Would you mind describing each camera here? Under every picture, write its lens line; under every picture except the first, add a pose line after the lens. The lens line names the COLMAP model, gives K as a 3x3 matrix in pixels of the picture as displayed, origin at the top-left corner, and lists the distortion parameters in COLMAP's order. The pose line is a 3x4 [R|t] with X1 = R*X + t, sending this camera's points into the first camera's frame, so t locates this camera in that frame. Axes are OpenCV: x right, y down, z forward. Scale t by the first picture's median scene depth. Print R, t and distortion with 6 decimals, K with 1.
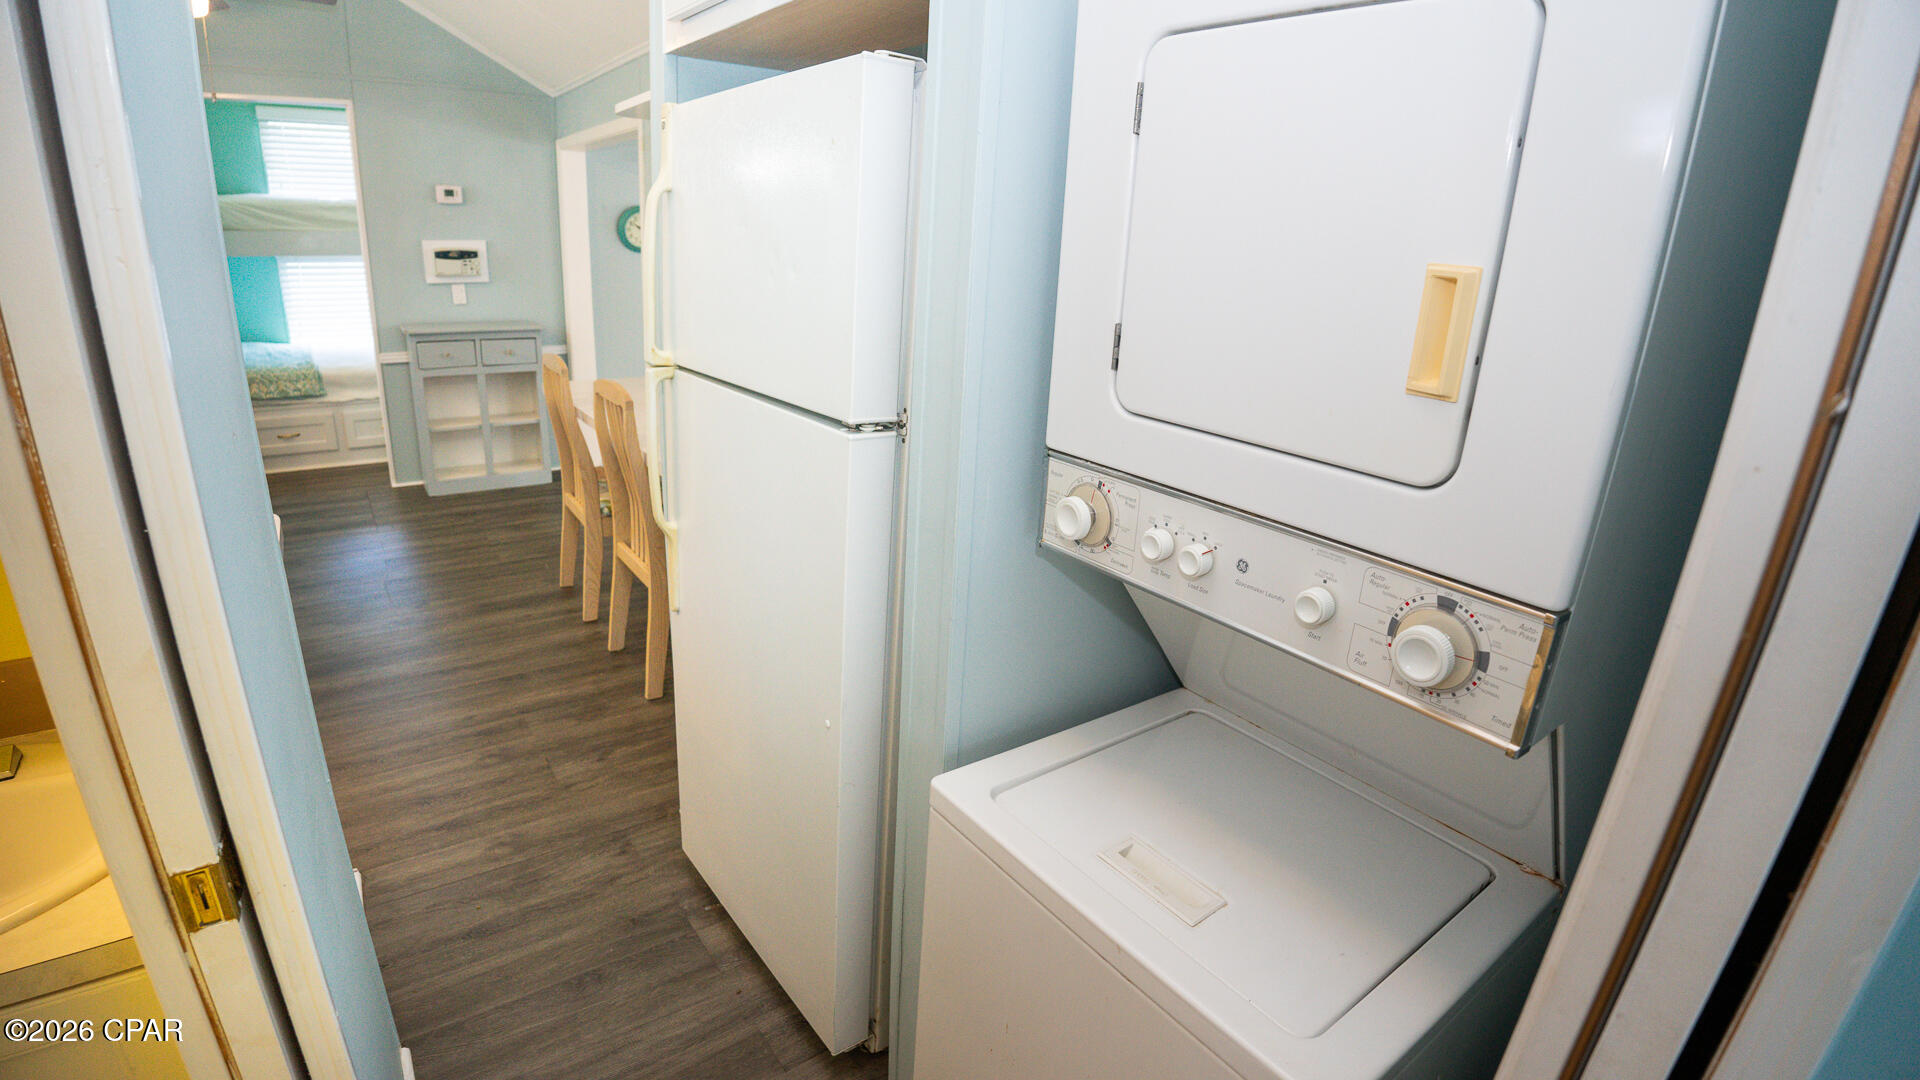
lens RADIAL K [[877.8, 0, 960.0], [0, 877.8, 540.0], [0, 0, 1]] dist [-0.084695, 0.000047]
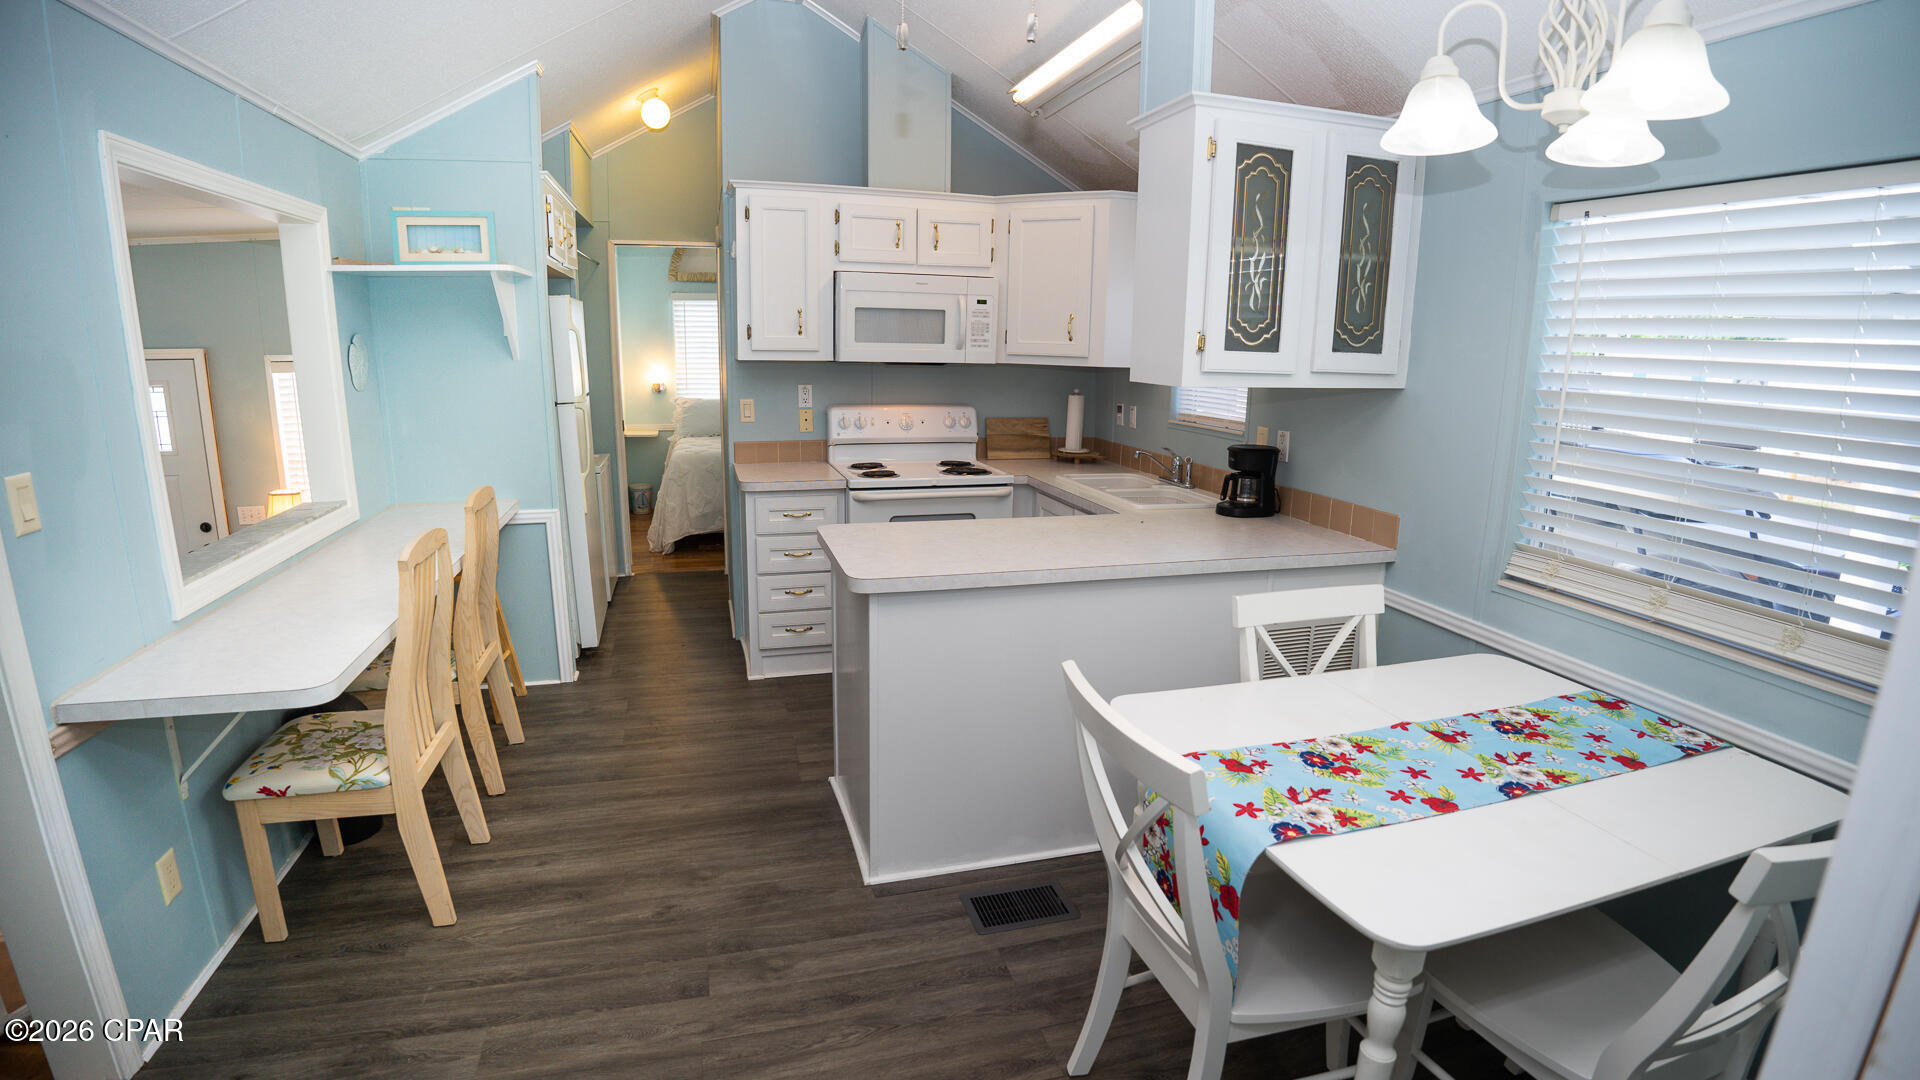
lens RADIAL K [[877.8, 0, 960.0], [0, 877.8, 540.0], [0, 0, 1]] dist [-0.084695, 0.000047]
pose [[-0.938096, -0.131405, 0.320483, -1.214474], [0.056951, 0.854138, 0.516919, -0.588212], [-0.341663, 0.503171, -0.793779, 1.544793]]
